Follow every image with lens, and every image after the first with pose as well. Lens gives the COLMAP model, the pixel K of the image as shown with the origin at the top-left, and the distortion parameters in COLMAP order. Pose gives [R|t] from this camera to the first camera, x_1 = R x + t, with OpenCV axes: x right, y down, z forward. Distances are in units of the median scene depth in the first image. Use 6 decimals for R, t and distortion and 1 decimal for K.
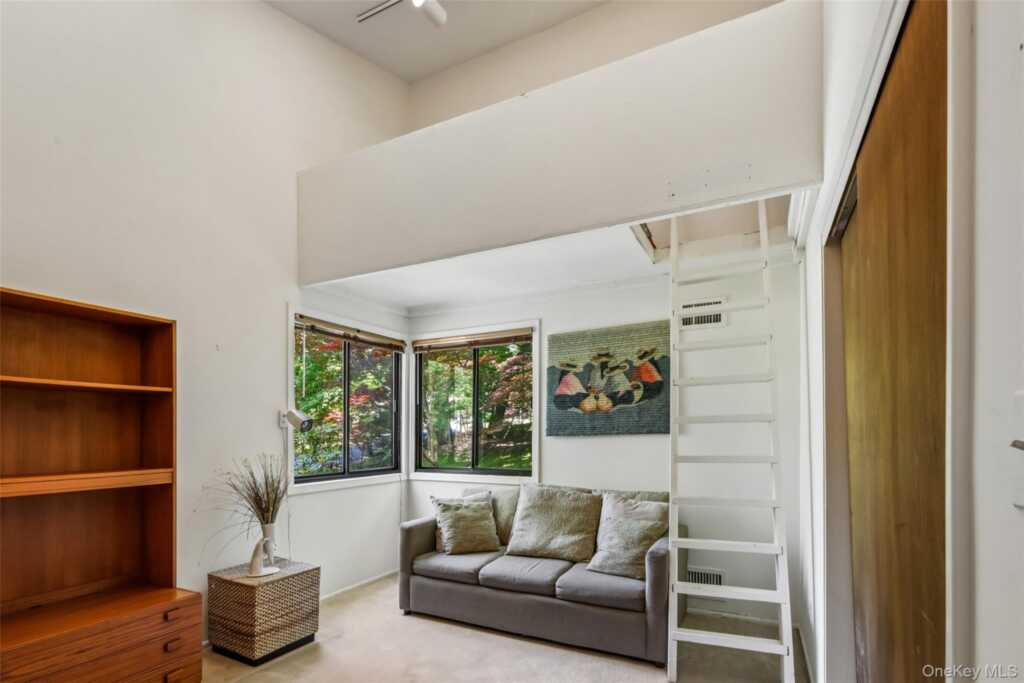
lens RADIAL K [[488.6, 0, 511.1], [0, 488.6, 433.0], [0, 0, 1]] dist [-0.002830, -0.000231]
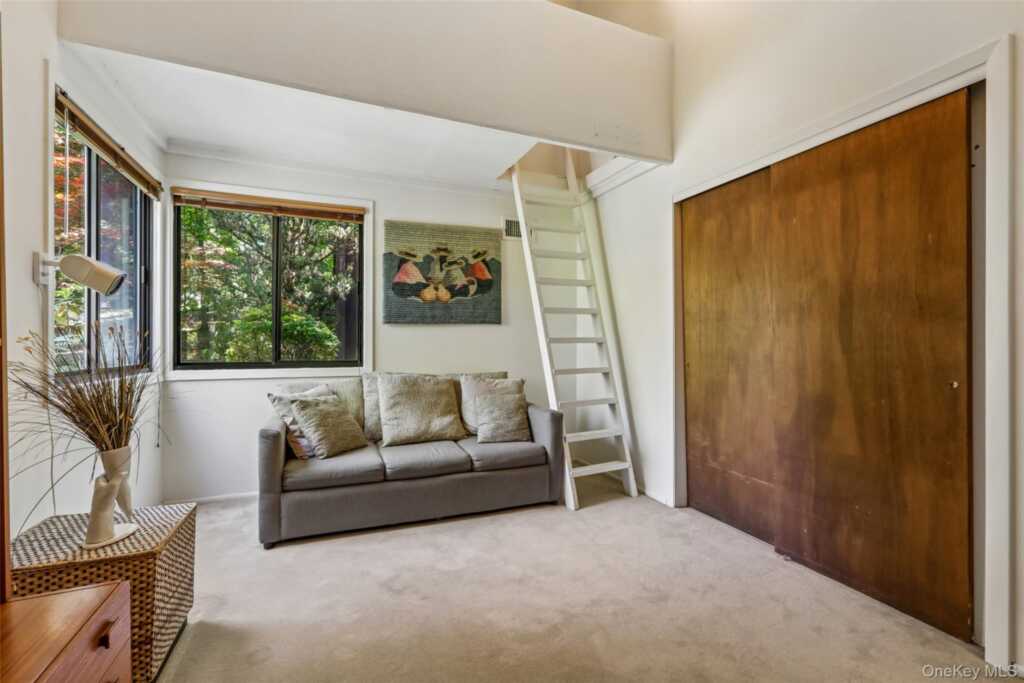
lens RADIAL K [[455.3, 0, 512.0], [0, 455.3, 341.5], [0, 0, 1]] dist [0.010892, 0.000465]
pose [[0.649732, 0.007131, 0.760130, -0.482506], [-0.006397, 0.999972, -0.003914, 0.047065], [-0.760136, -0.002320, 0.649759, 0.235301]]
